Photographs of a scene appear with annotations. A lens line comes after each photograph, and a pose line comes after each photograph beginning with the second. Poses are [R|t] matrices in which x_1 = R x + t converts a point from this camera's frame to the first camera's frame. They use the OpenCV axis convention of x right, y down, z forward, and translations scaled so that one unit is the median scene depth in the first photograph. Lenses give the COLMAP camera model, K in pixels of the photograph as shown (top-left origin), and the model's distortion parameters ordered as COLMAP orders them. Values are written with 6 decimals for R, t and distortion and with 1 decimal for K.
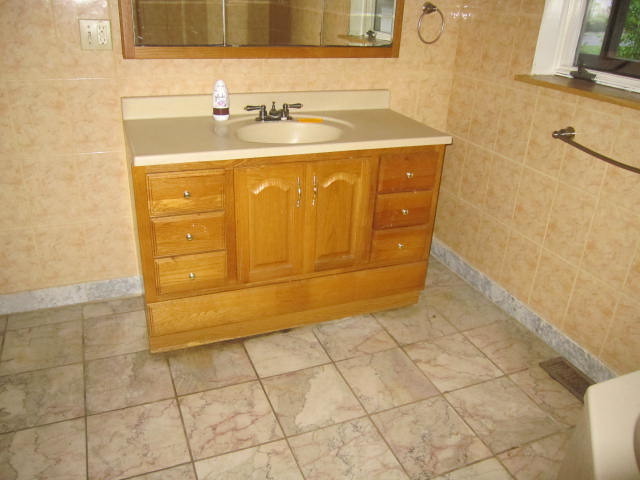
lens RADIAL K [[517.0, 0, 320.0], [0, 517.0, 240.0], [0, 0, 1]] dist [-0.071489, 0.000991]
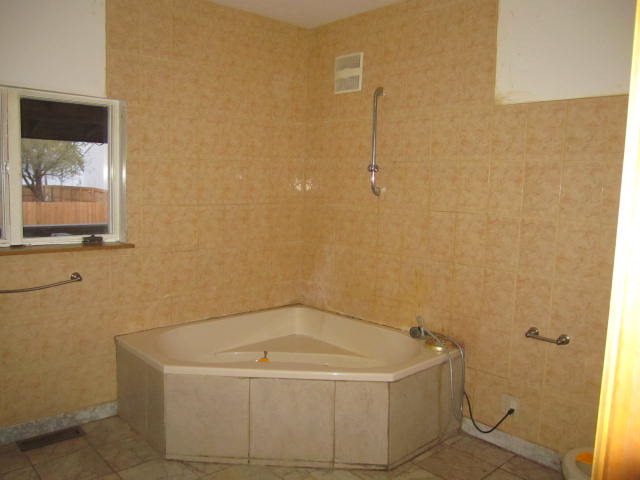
lens RADIAL K [[517.0, 0, 320.0], [0, 517.0, 240.0], [0, 0, 1]] dist [-0.071489, 0.000991]
pose [[-0.348064, -0.162731, 0.923239, -0.972592], [0.356941, 0.887636, 0.291023, -0.353893], [-0.866859, 0.430837, -0.250869, 0.434148]]
